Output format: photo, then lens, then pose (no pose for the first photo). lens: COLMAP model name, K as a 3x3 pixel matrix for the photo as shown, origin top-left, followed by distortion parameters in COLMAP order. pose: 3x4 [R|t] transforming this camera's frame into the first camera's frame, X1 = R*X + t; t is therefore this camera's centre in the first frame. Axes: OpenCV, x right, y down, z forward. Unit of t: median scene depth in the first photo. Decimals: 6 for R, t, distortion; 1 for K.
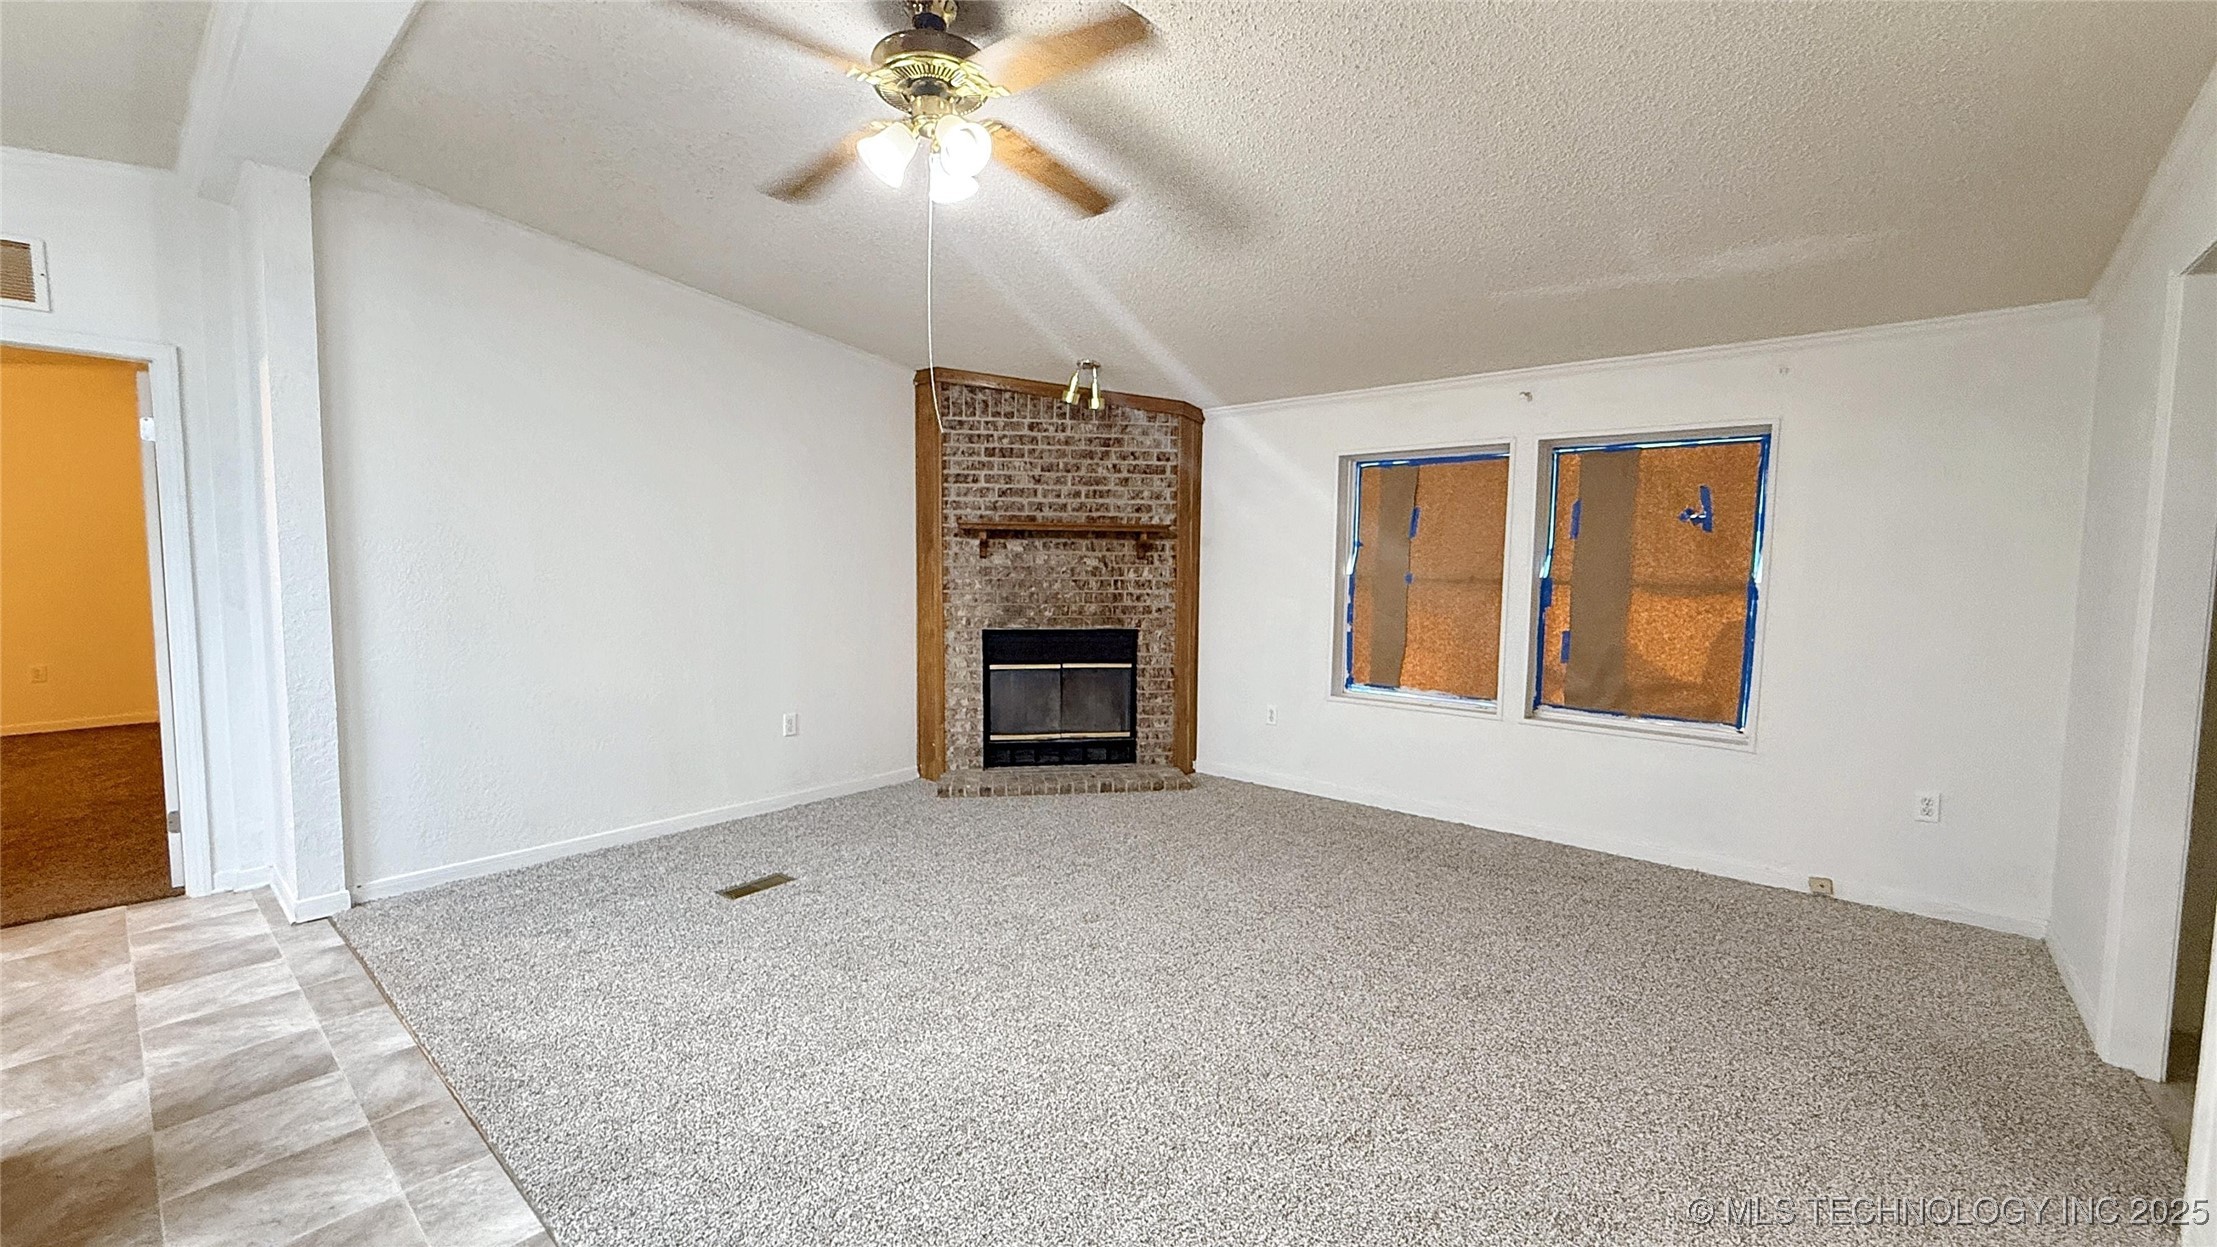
lens RADIAL K [[888.3, 0, 1106.3], [0, 888.3, 622.1], [0, 0, 1]] dist [0.001024, 0.000141]
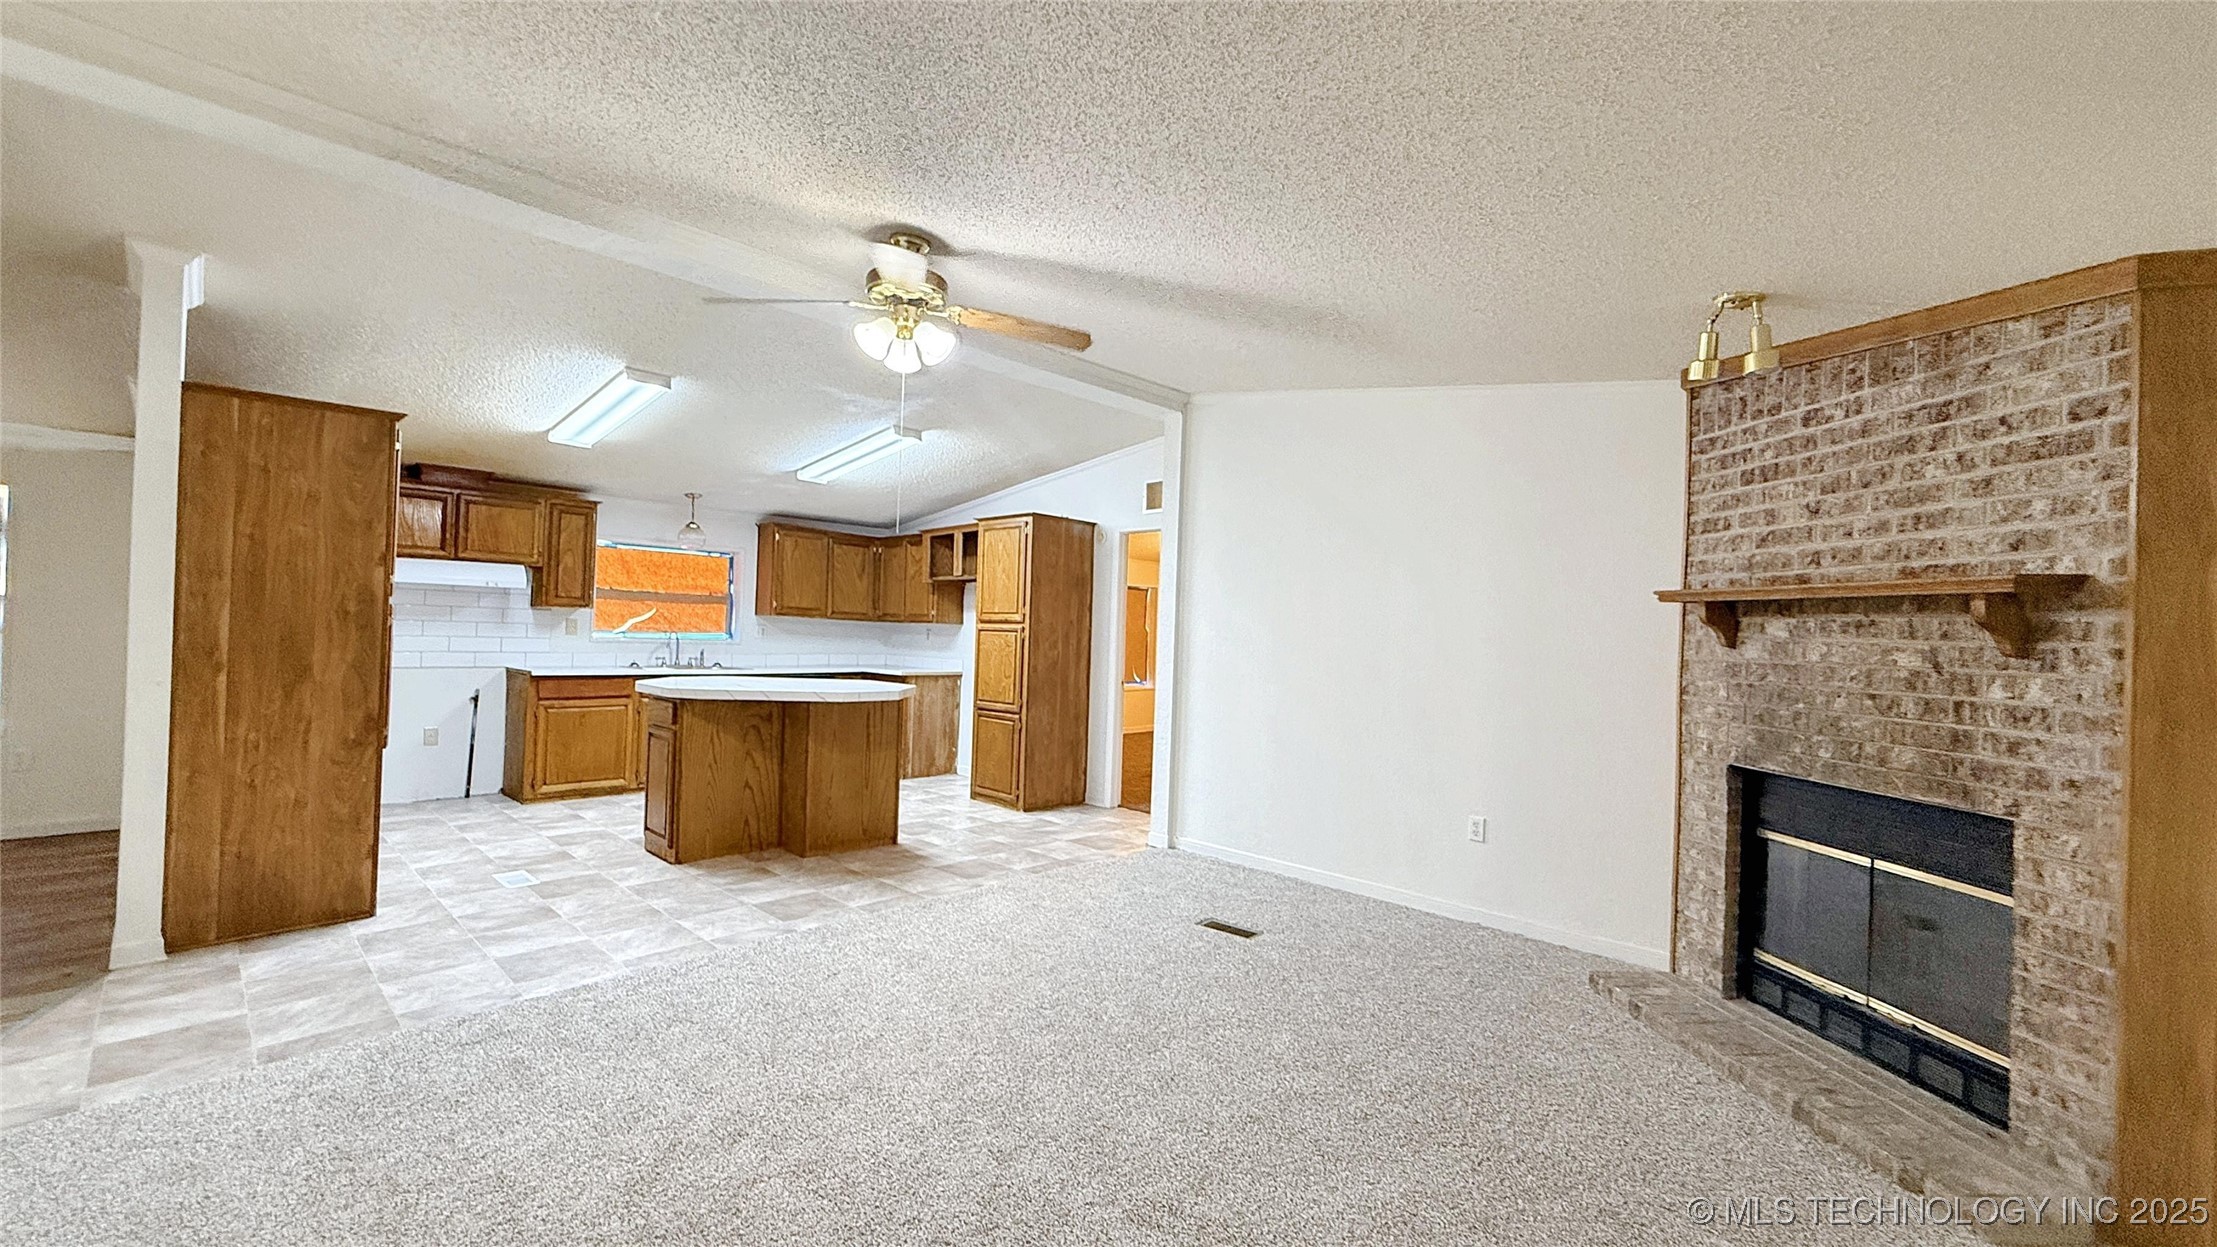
lens RADIAL K [[888.3, 0, 1106.3], [0, 888.3, 622.1], [0, 0, 1]] dist [0.001024, 0.000141]
pose [[-0.043472, -0.015784, -0.998930, 0.494533], [-0.107297, 0.994166, -0.011039, -0.036406], [0.993276, 0.106702, -0.044911, 0.587044]]
